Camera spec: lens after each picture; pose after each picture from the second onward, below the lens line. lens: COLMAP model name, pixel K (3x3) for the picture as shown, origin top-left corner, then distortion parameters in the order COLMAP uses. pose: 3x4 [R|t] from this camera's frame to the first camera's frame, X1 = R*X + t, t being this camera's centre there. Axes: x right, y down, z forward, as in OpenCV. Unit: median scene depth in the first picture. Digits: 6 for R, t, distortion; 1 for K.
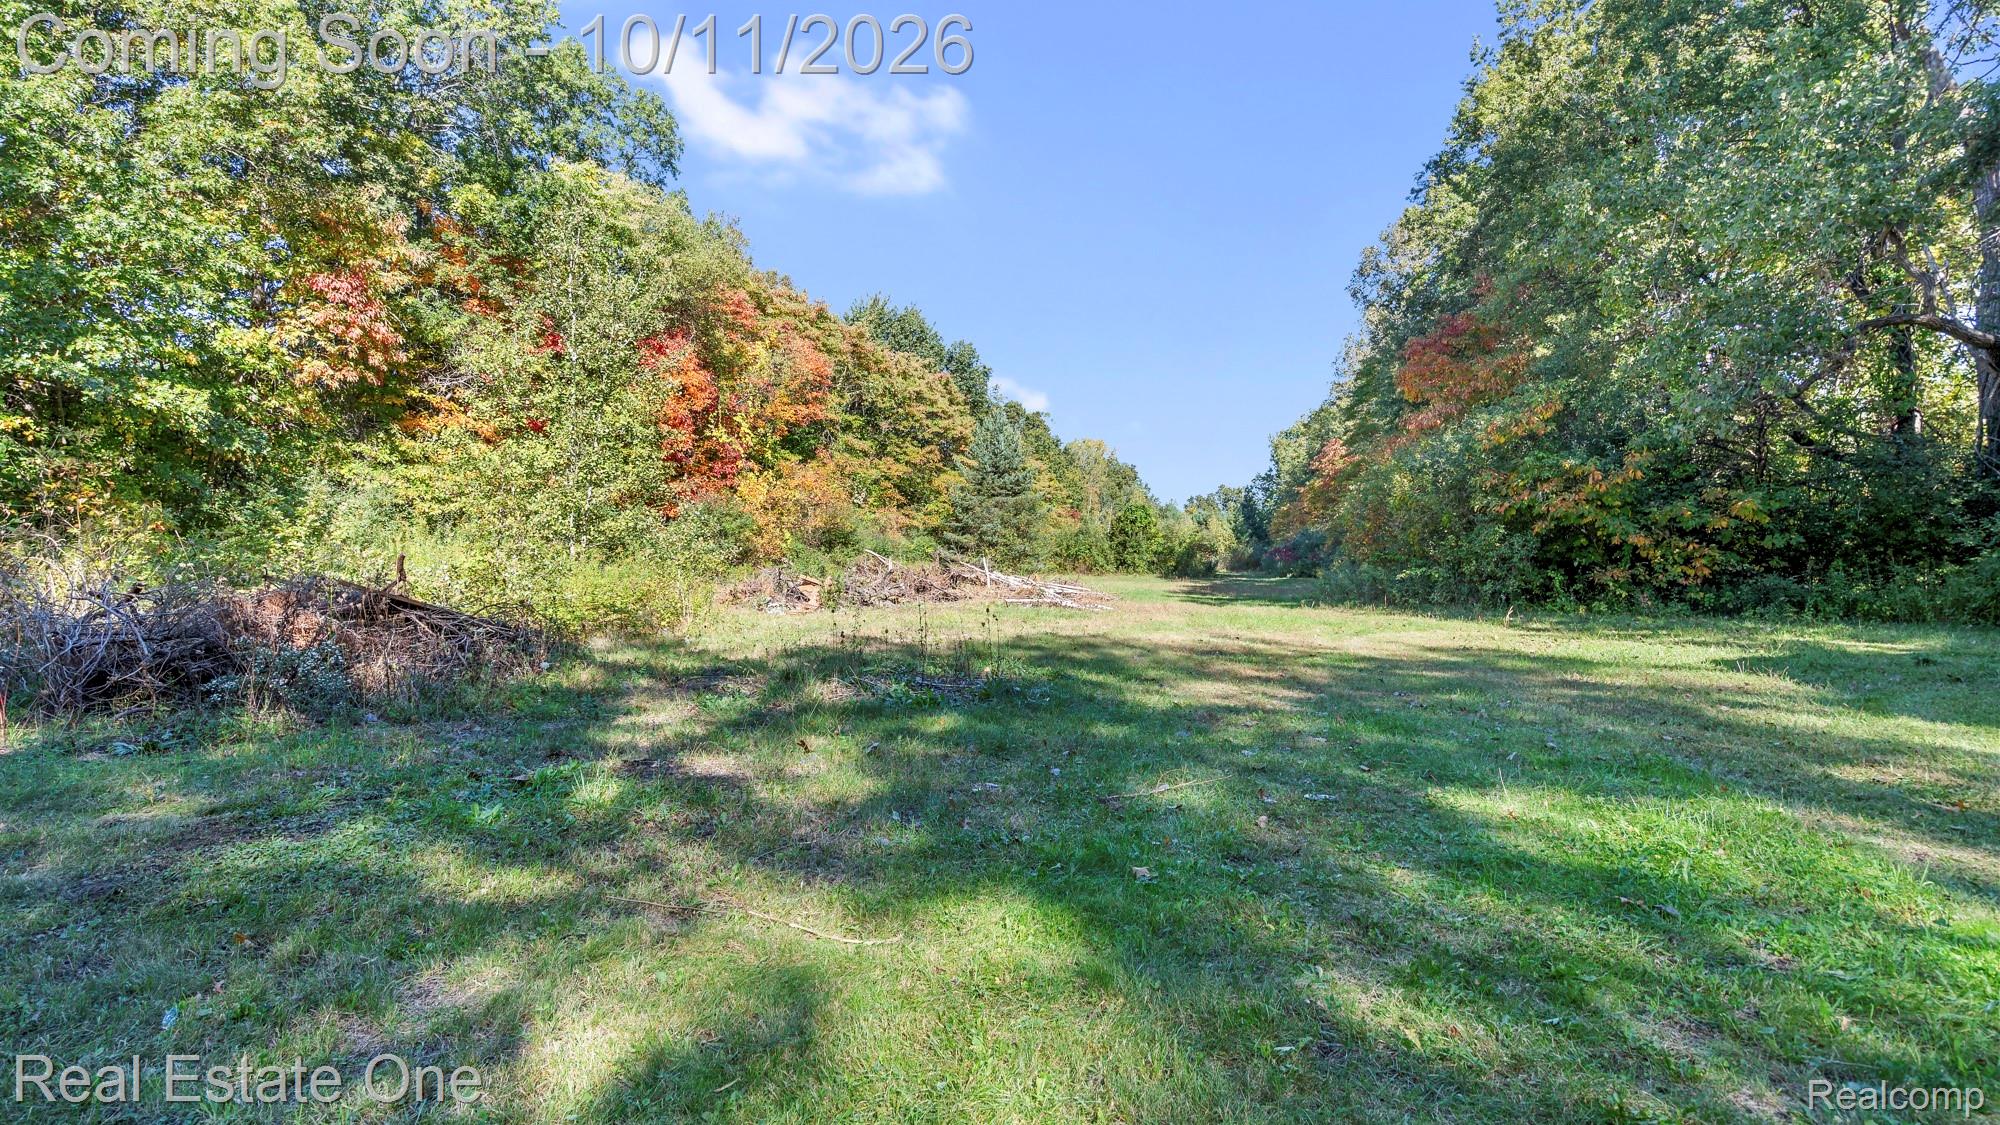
lens RADIAL K [[944.6, 0, 993.4], [0, 944.6, 573.0], [0, 0, 1]] dist [0.000946, 0.000486]
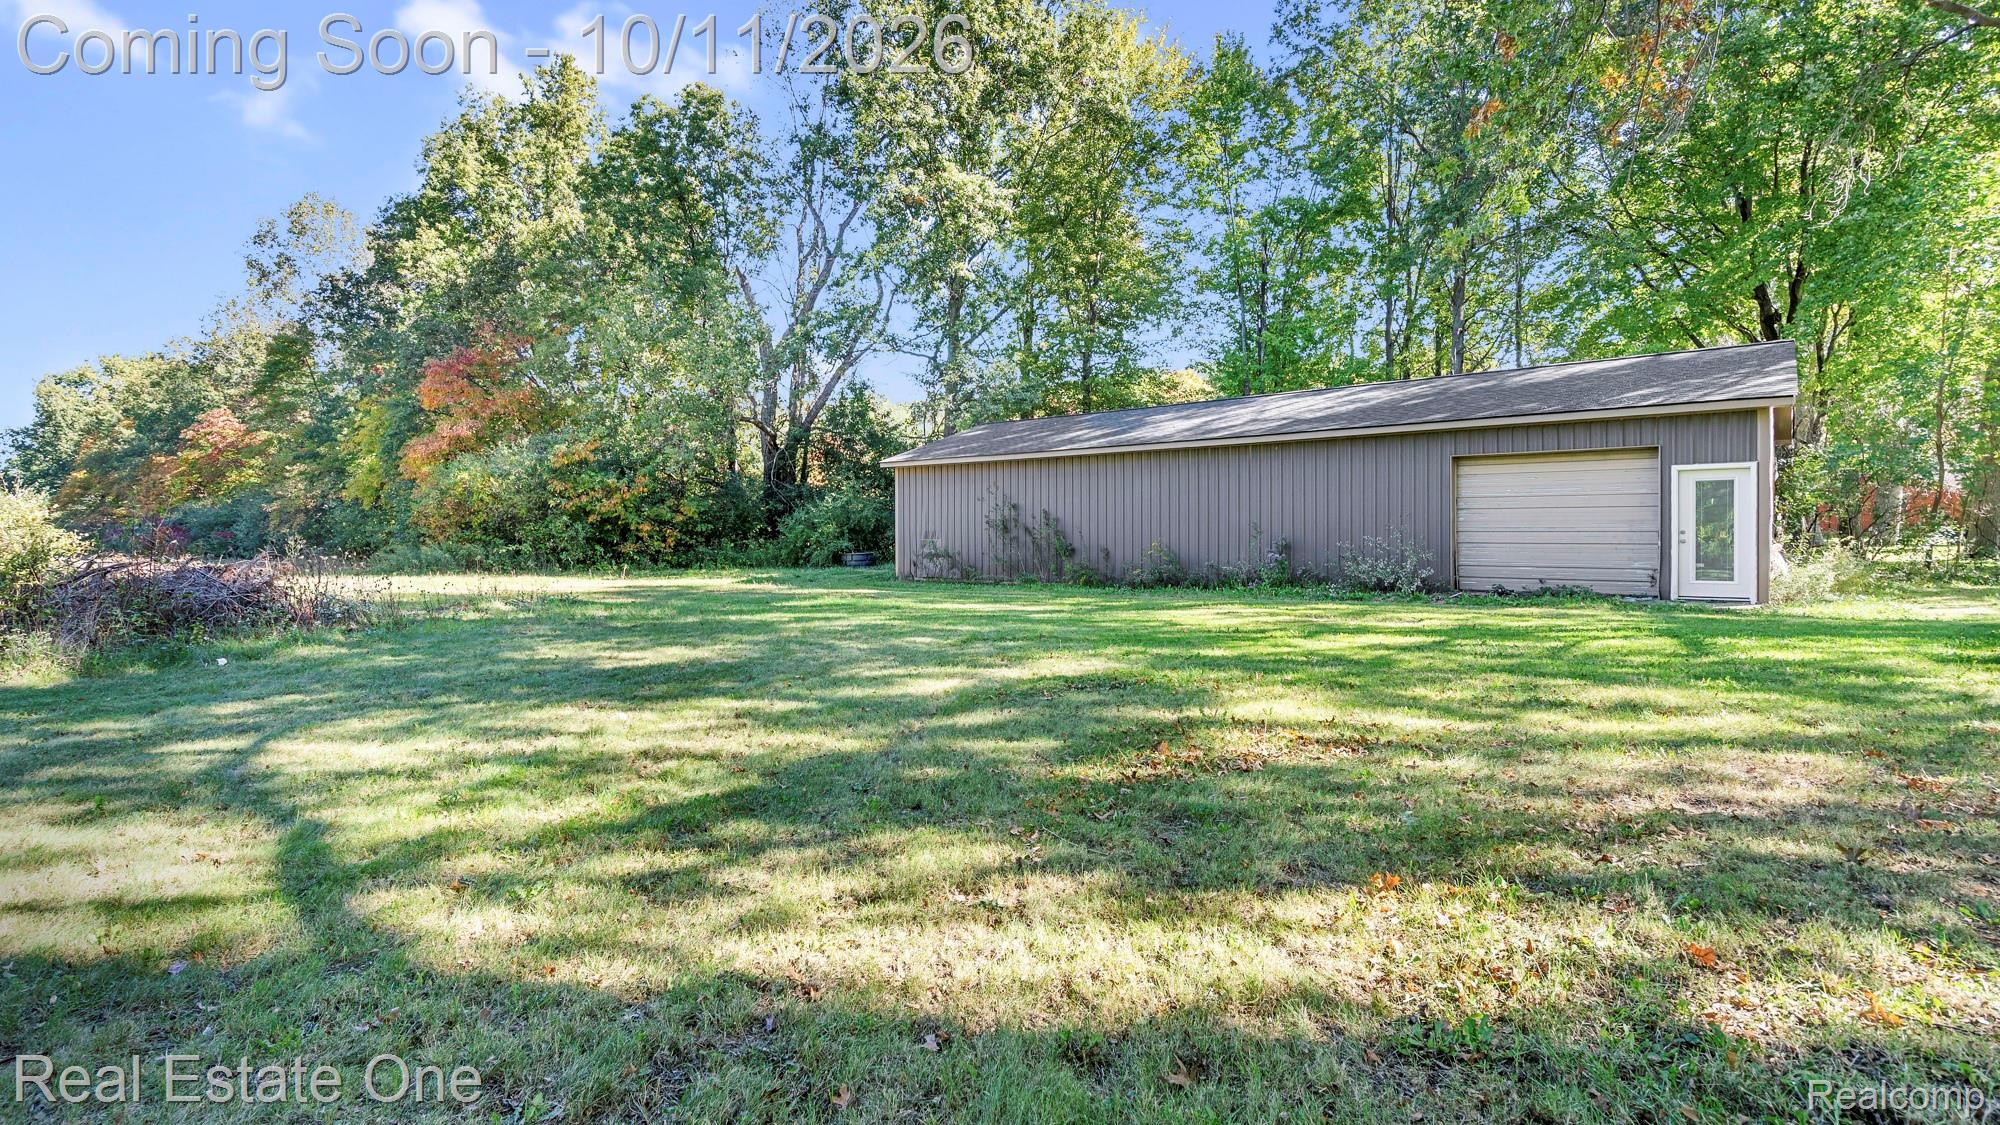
lens RADIAL K [[944.6, 0, 993.4], [0, 944.6, 573.0], [0, 0, 1]] dist [0.000946, 0.000486]
pose [[0.434477, -0.036646, 0.899937, -0.177606], [0.016120, 0.999328, 0.032910, 0.000921], [-0.900539, 0.000209, 0.434776, -0.098745]]
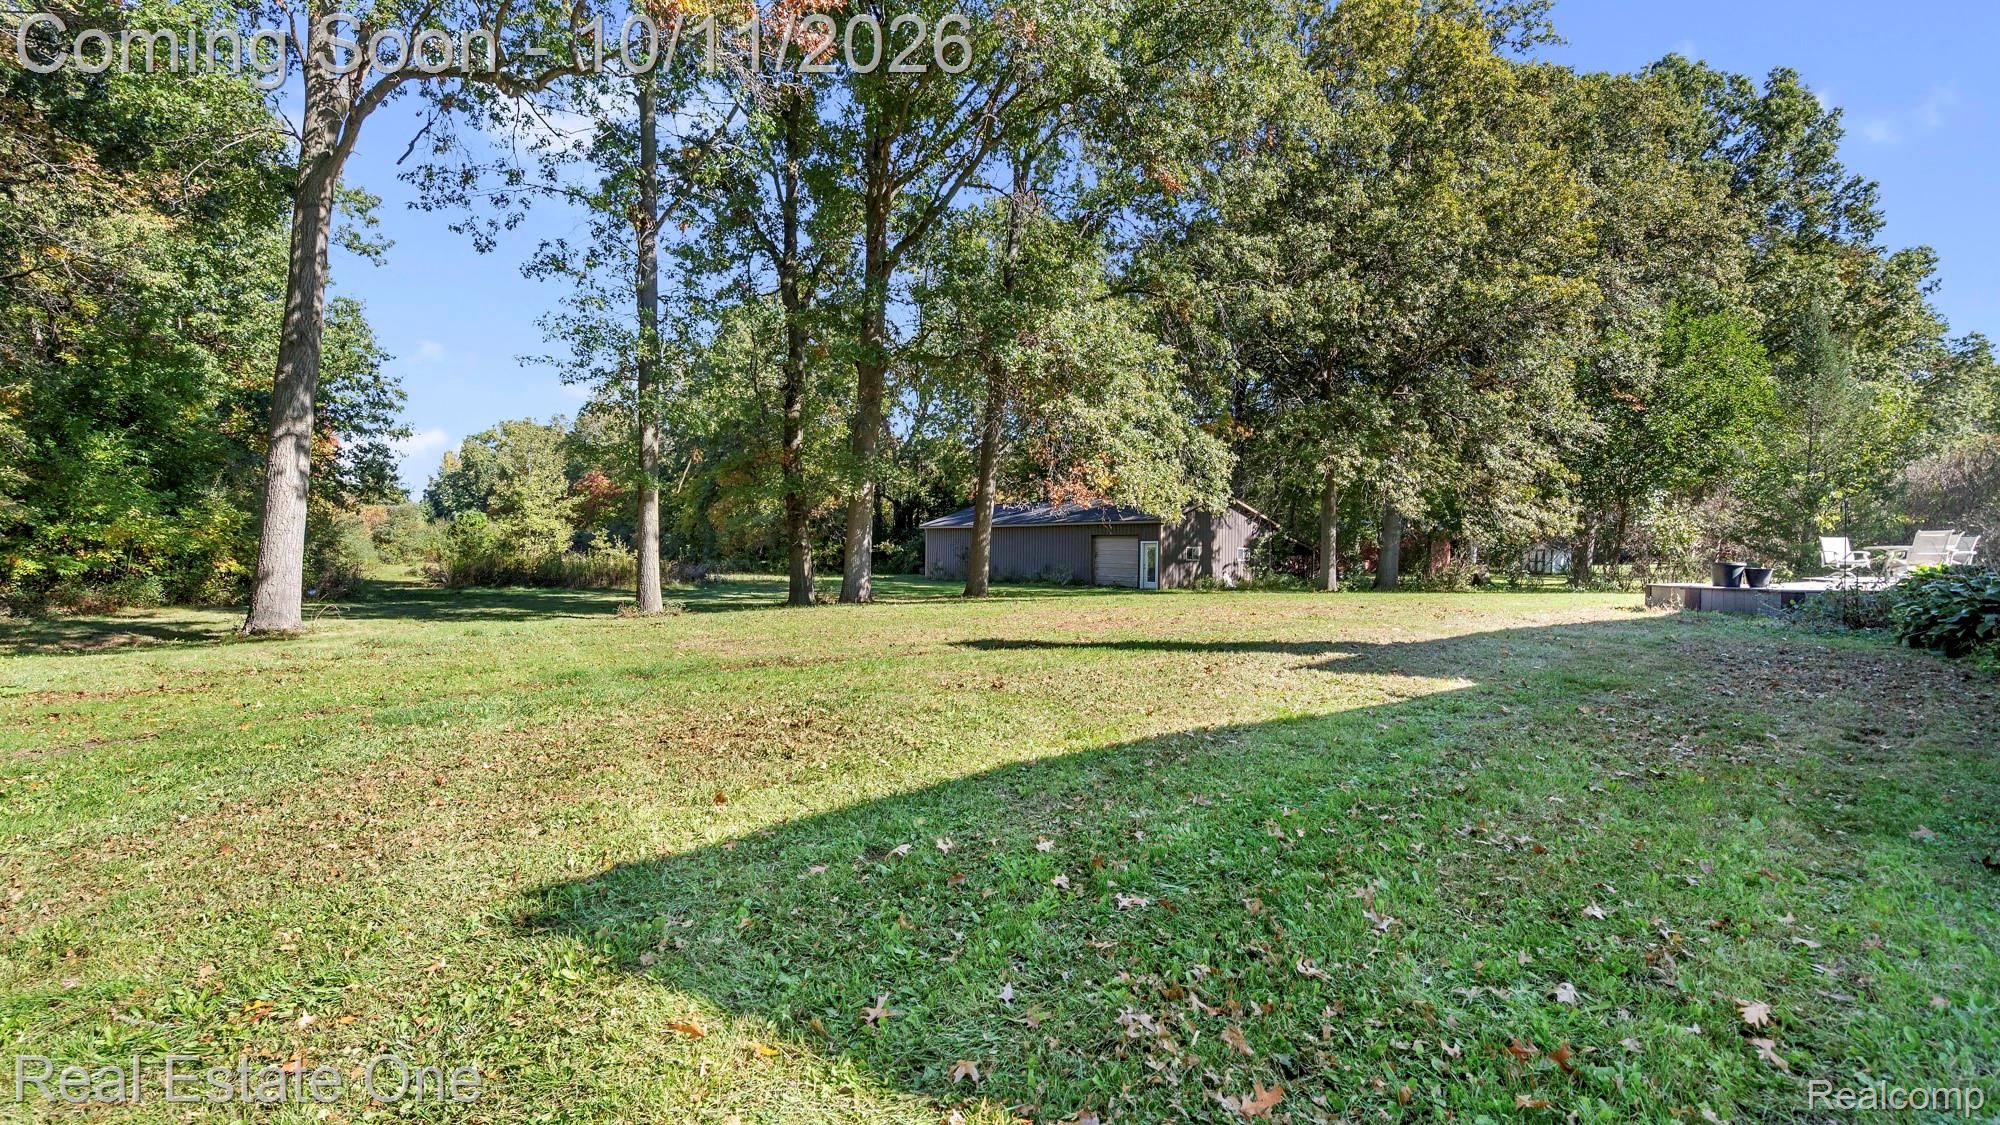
lens RADIAL K [[950.5, 0, 994.4], [0, 950.5, 541.0], [0, 0, 1]] dist [0.001416, 0.000607]
pose [[0.620427, 0.021074, 0.783981, -0.498495], [-0.004418, 0.999717, -0.023378, 0.000800], [-0.784252, 0.011041, 0.620344, -0.474261]]
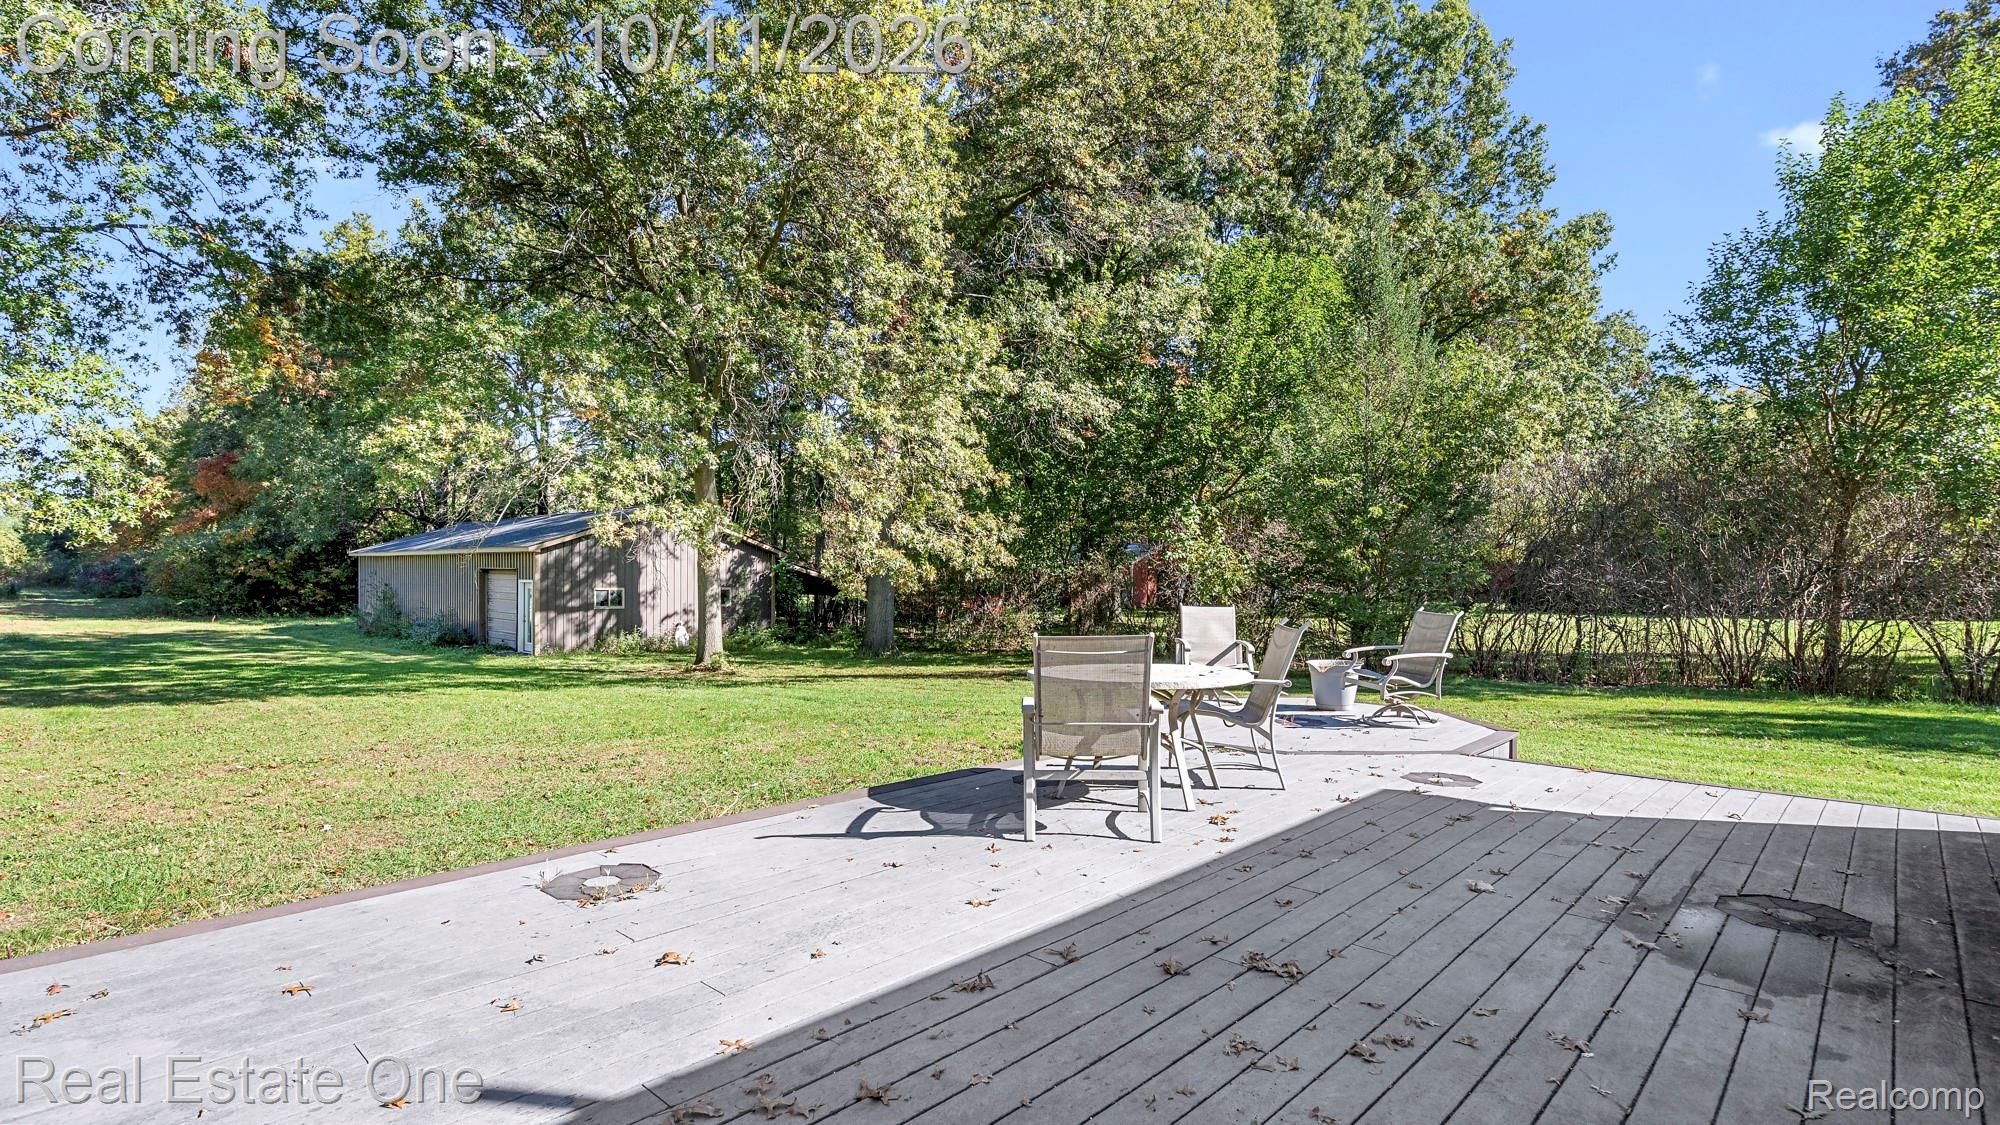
lens RADIAL K [[944.6, 0, 993.4], [0, 944.6, 573.0], [0, 0, 1]] dist [0.000946, 0.000486]
pose [[0.489206, 0.010693, 0.872103, -0.174850], [-0.000909, 0.999931, -0.011750, -0.013217], [-0.872168, 0.004956, 0.489181, -0.542958]]
